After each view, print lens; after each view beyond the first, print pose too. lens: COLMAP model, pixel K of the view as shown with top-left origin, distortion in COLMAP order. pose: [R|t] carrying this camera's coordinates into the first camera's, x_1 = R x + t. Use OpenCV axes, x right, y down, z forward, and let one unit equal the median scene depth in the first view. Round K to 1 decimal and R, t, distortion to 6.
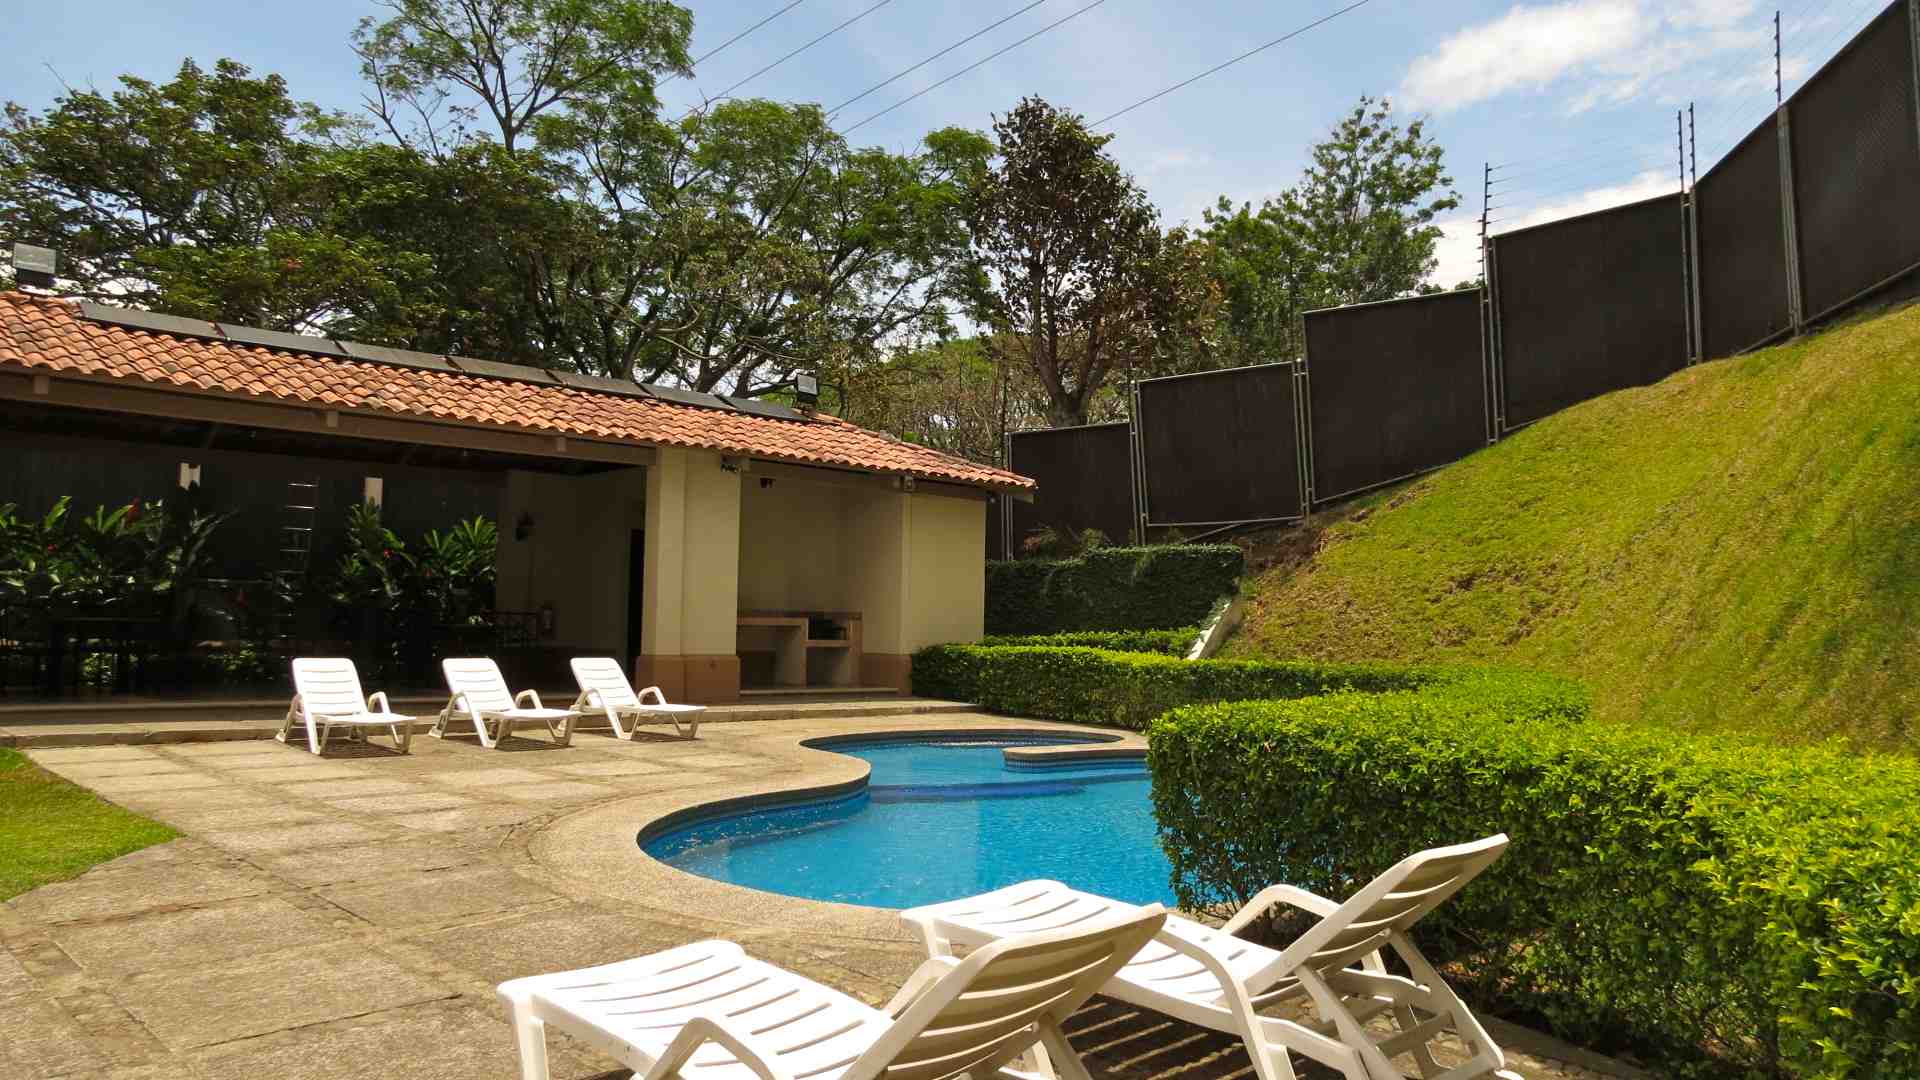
lens RADIAL K [[1436.9, 0, 950.7], [0, 1436.9, 529.0], [0, 0, 1]] dist [-0.007285, 0.005107]
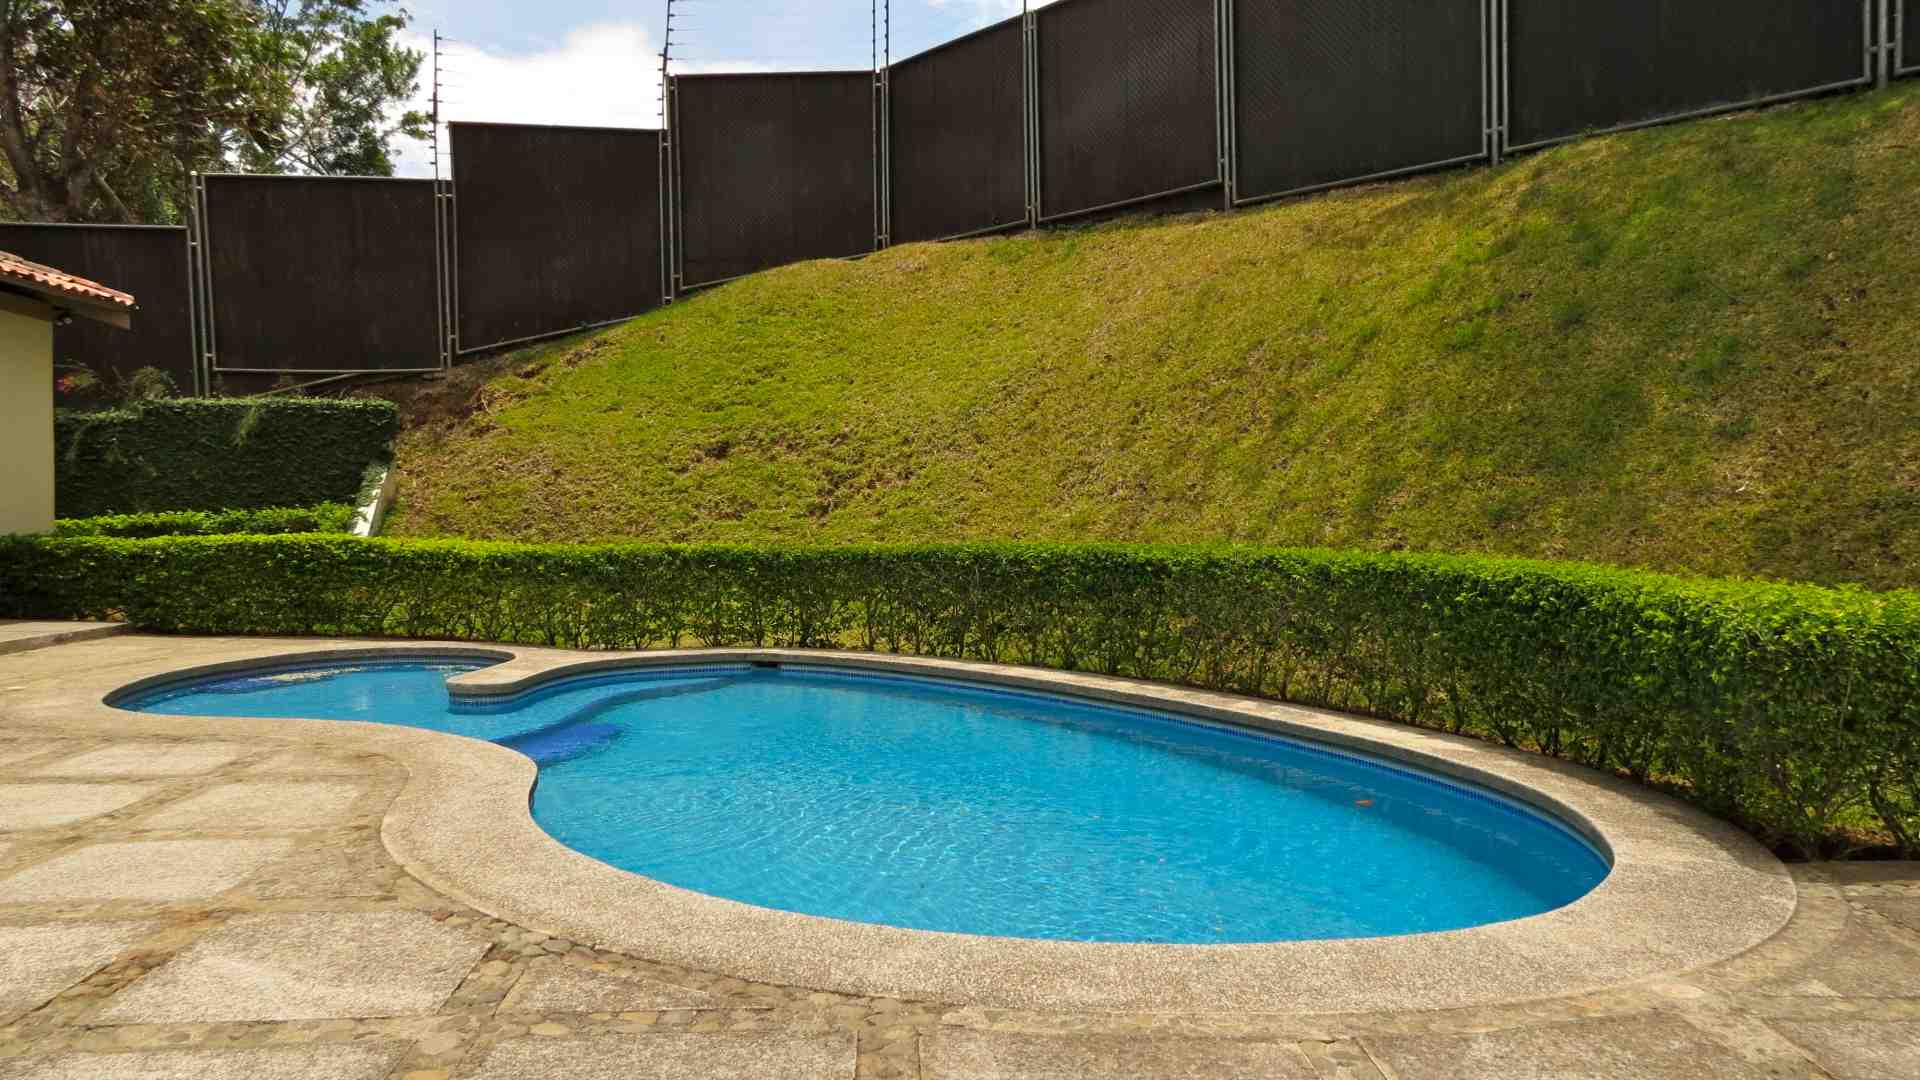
lens RADIAL K [[1461.1, 0, 960.0], [0, 1461.1, 540.0], [0, 0, 1]] dist [-0.006192, -0.004365]
pose [[0.637344, -0.037018, 0.769690, -0.237201], [-0.040357, 0.995871, 0.081313, 0.010034], [-0.769522, -0.082887, 0.633219, 0.238635]]
